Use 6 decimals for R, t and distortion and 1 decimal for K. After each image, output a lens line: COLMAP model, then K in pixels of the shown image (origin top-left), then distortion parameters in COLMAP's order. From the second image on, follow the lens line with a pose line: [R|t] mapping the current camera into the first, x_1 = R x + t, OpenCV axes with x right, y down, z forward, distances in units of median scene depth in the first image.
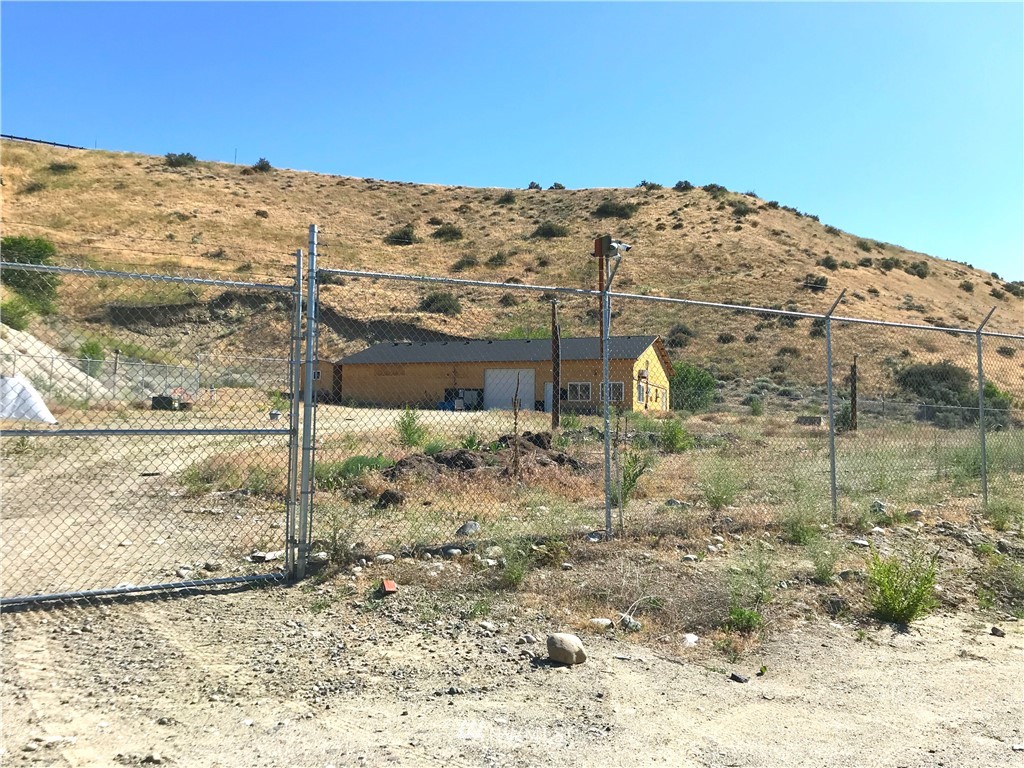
lens RADIAL K [[832.9, 0, 508.8], [0, 832.9, 388.3], [0, 0, 1]] dist [0.025335, -0.015848]
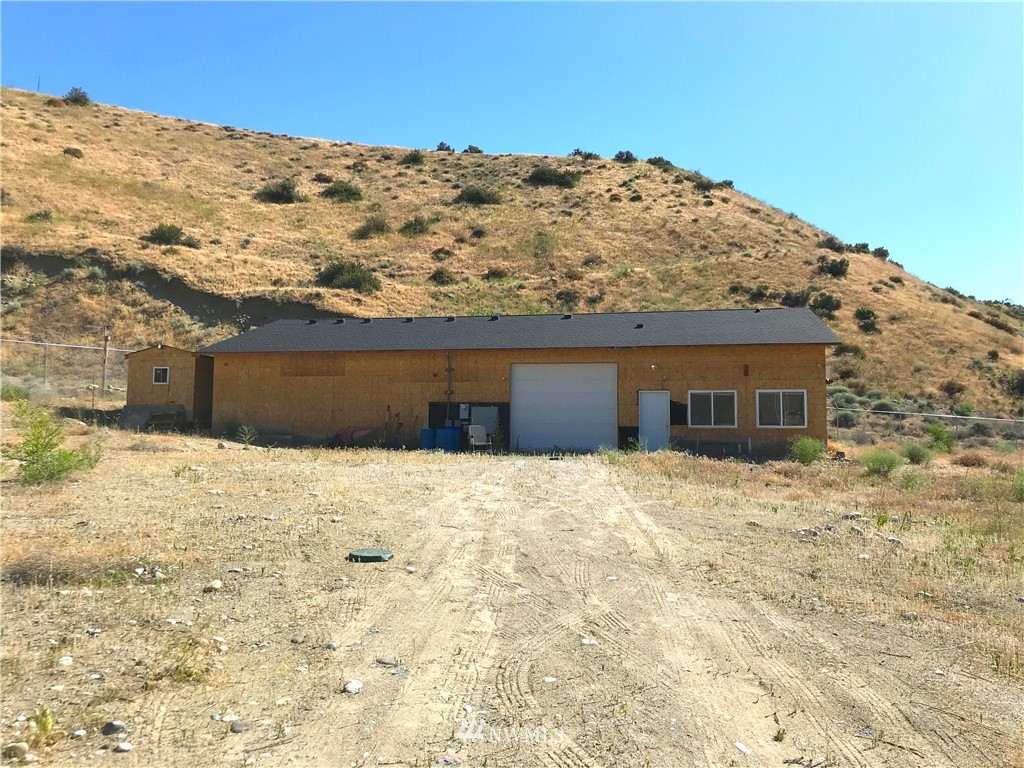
lens RADIAL K [[832.9, 0, 516.0], [0, 832.9, 379.7], [0, 0, 1]] dist [0.025335, -0.015848]
pose [[0.982509, 0.007180, 0.186076, -0.059616], [-0.002795, 0.999712, -0.023820, -0.000671], [-0.186194, 0.022883, 0.982247, 0.244180]]
